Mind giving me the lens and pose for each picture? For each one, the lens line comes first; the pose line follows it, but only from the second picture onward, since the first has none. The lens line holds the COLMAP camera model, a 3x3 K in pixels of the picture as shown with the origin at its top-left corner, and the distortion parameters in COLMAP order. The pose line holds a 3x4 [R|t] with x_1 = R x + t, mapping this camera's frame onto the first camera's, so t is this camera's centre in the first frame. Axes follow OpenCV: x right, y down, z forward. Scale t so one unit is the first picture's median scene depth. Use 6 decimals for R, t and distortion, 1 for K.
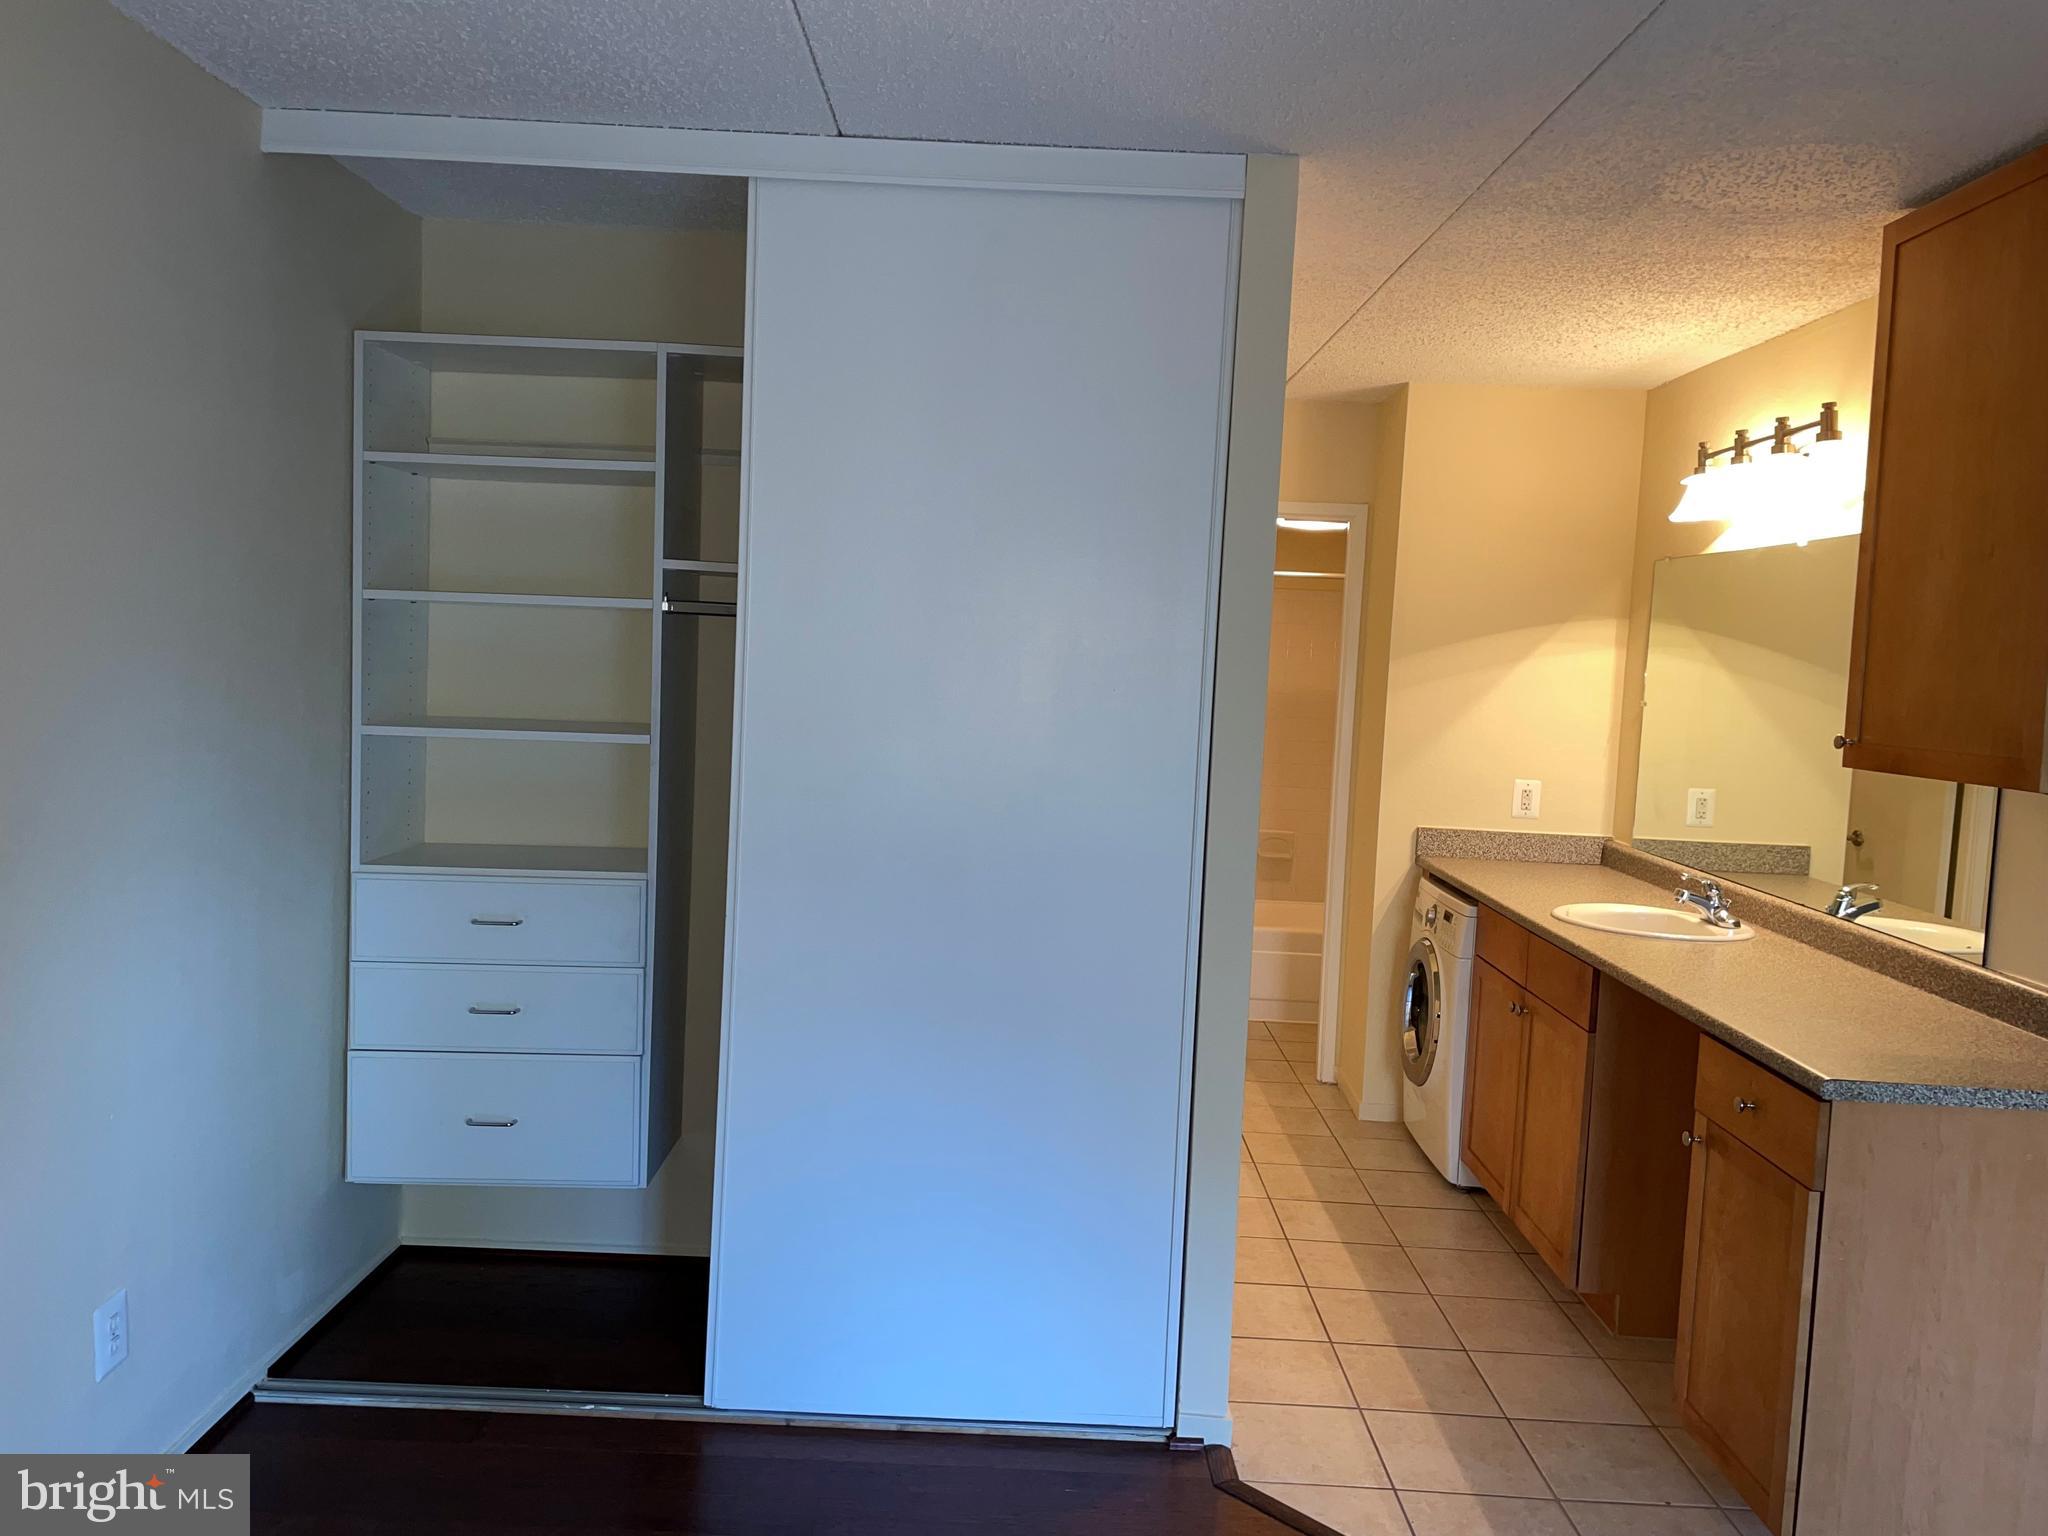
lens RADIAL K [[1550.3, 0, 1016.6], [0, 1550.3, 753.0], [0, 0, 1]] dist [0.075279, -0.094058]
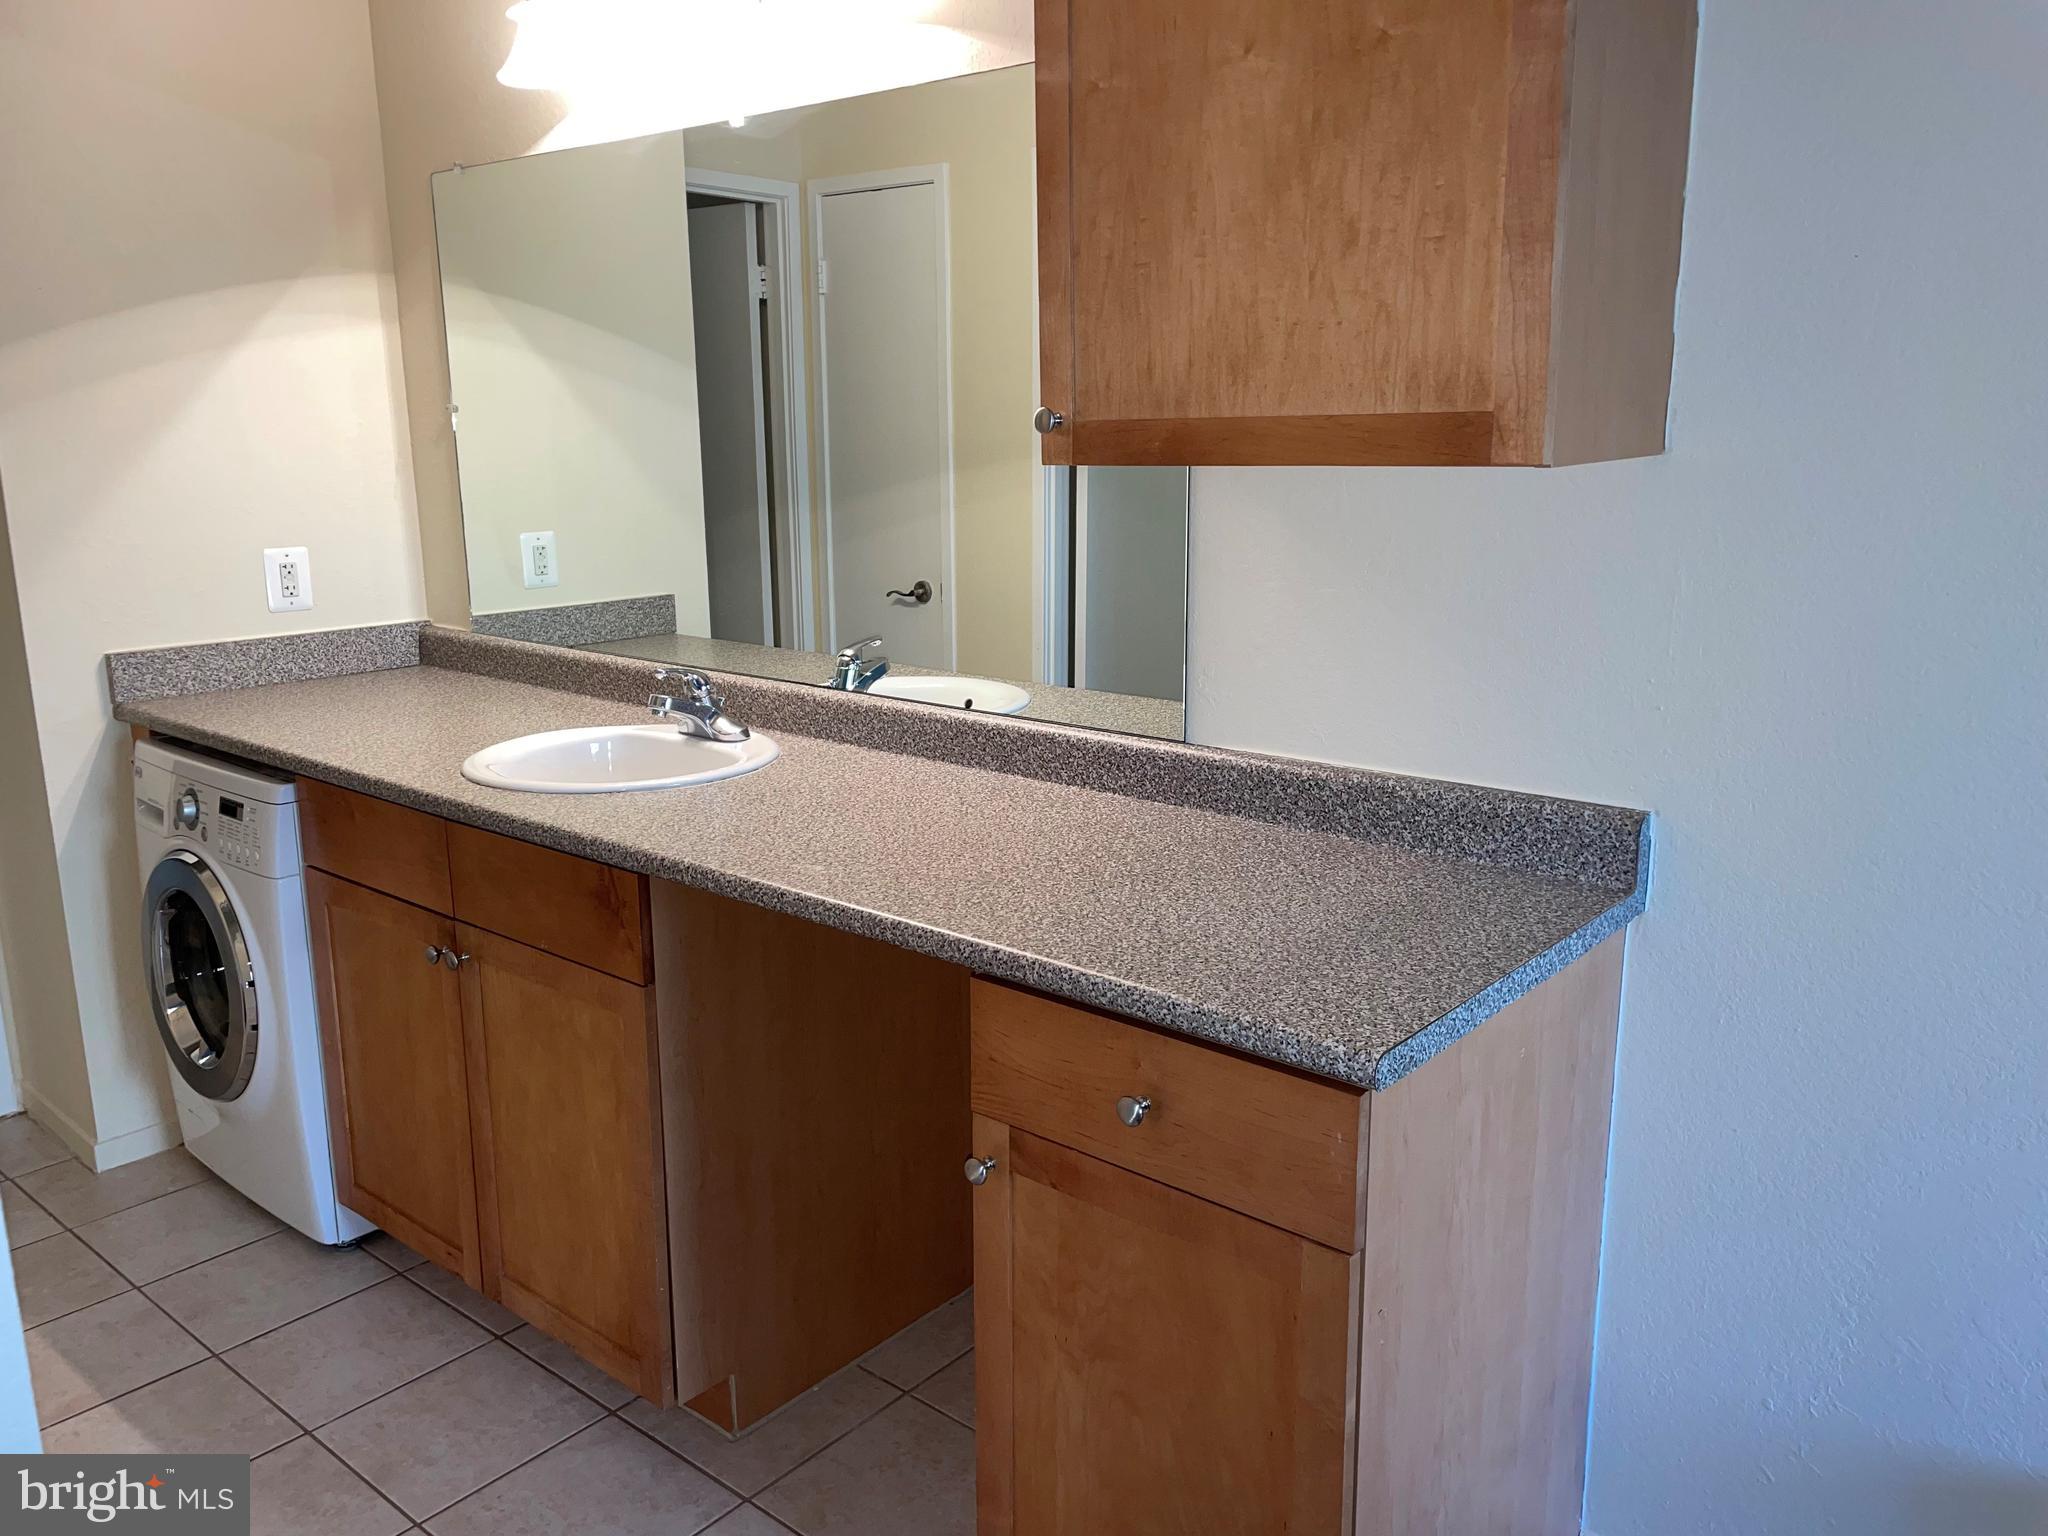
lens RADIAL K [[1550.3, 0, 1032.9], [0, 1550.3, 756.9], [0, 0, 1]] dist [0.075279, -0.094058]
pose [[0.632516, -0.215631, 0.743927, 0.049378], [0.090257, 0.974443, 0.205707, -0.003408], [-0.769271, -0.062968, 0.635813, 0.481304]]
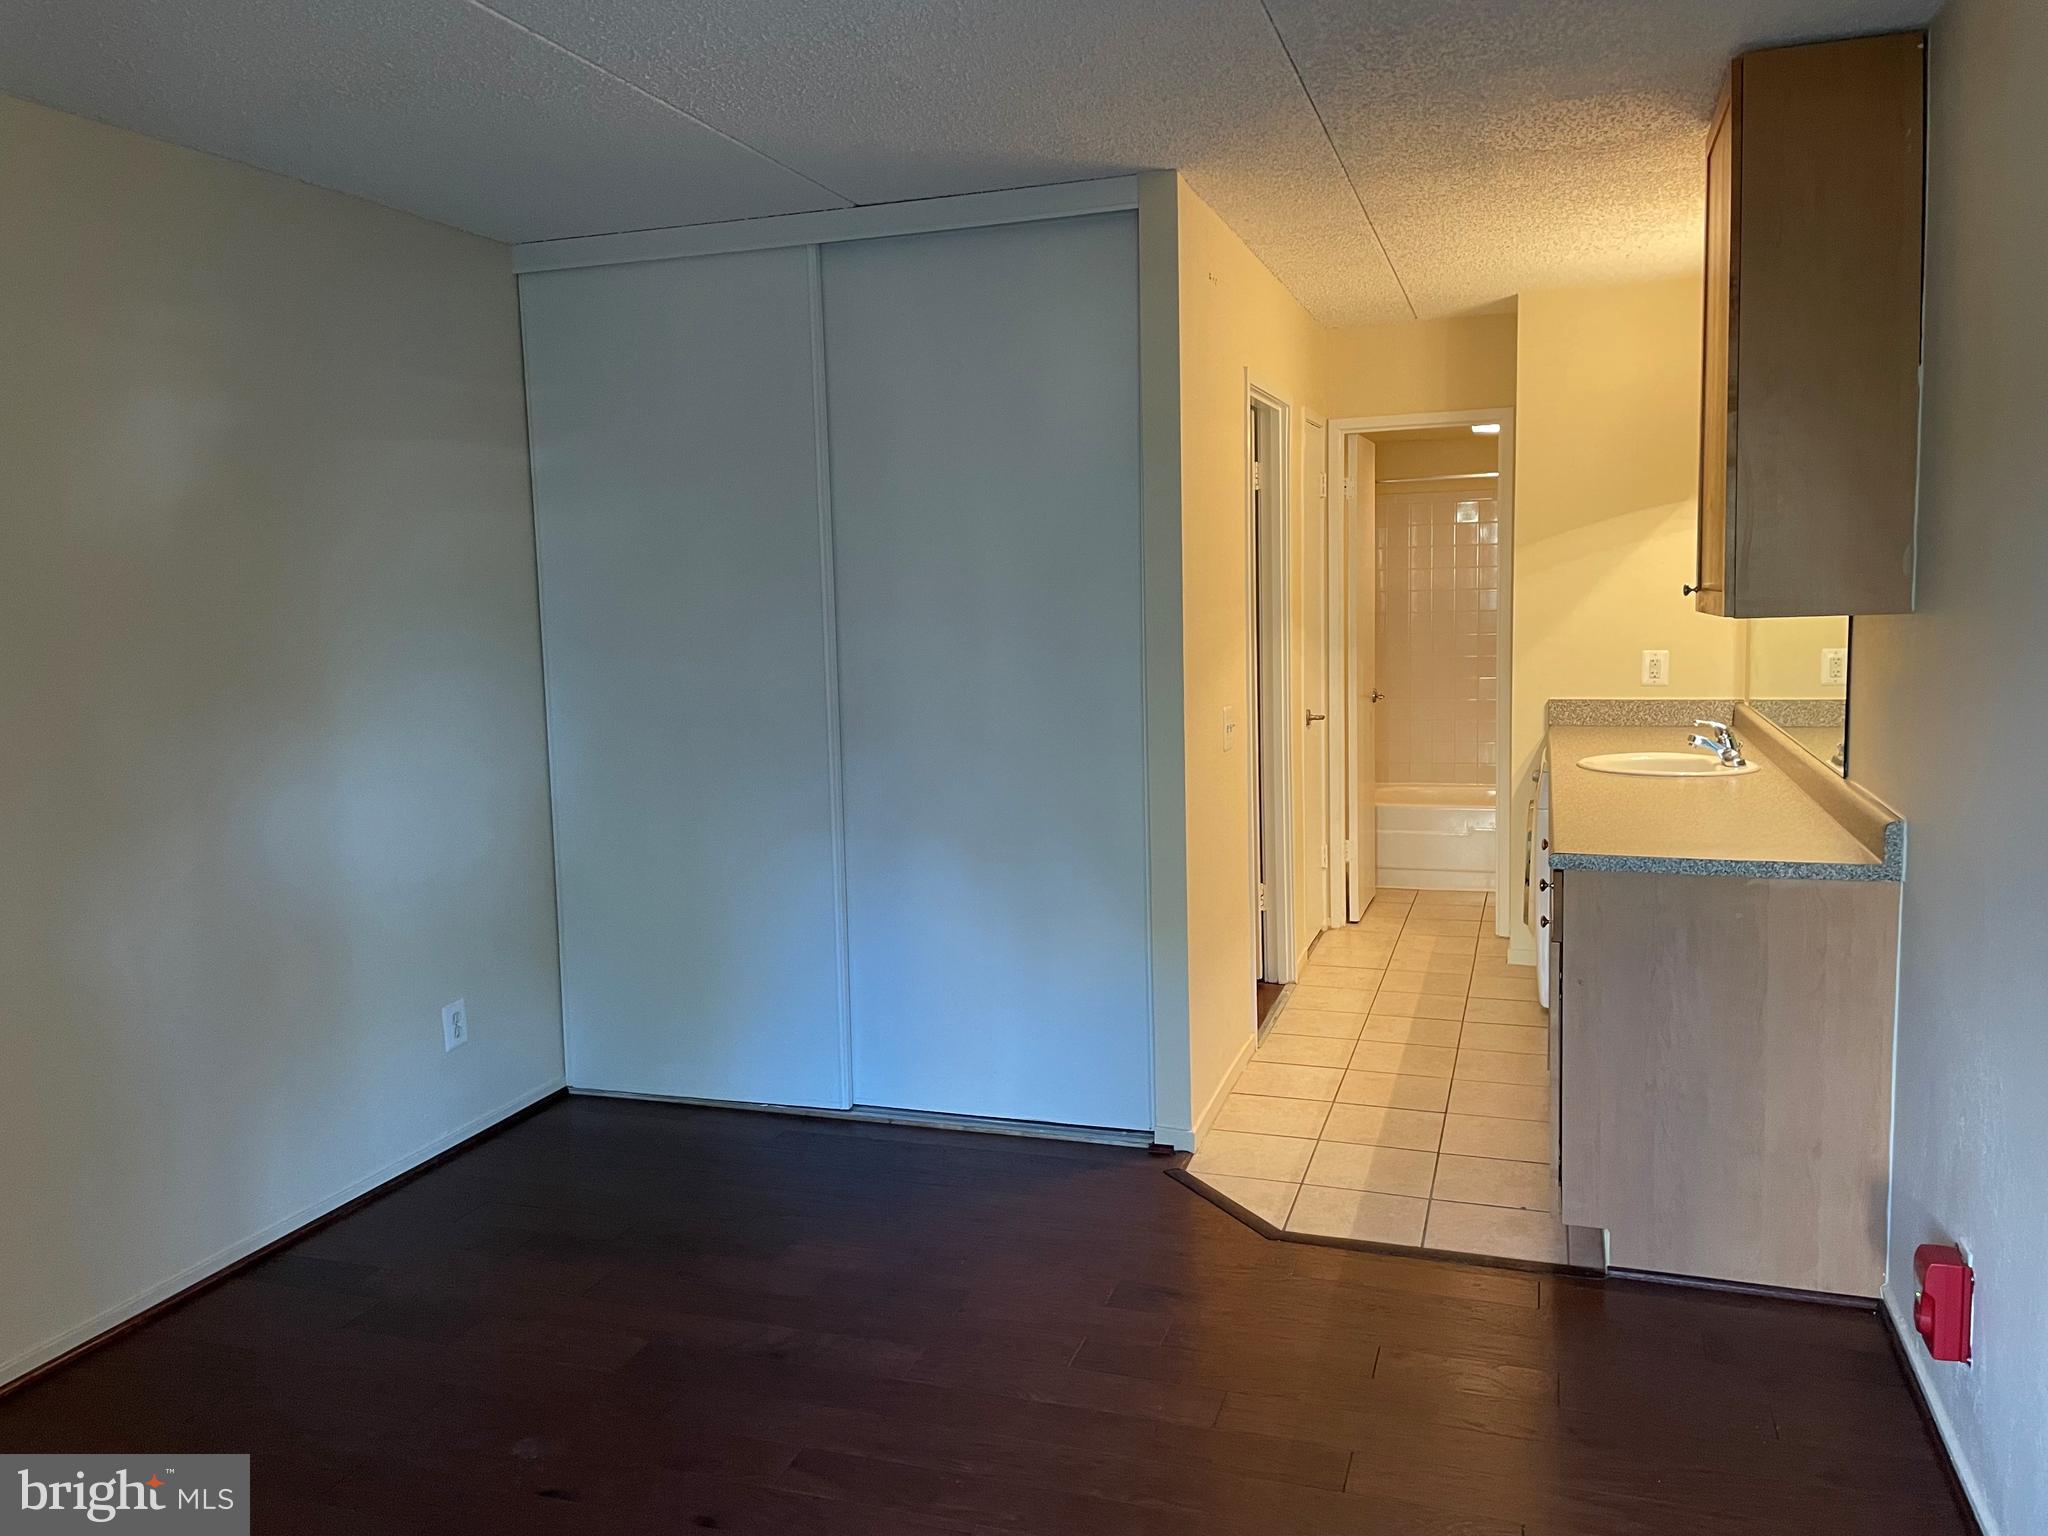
lens RADIAL K [[1550.3, 0, 1005.5], [0, 1550.3, 758.0], [0, 0, 1]] dist [0.075279, -0.094058]
pose [[0.942752, -0.037617, -0.331367, 0.327820], [0.051368, 0.998140, 0.032835, 0.041372], [0.329516, -0.047977, 0.942930, -0.215435]]
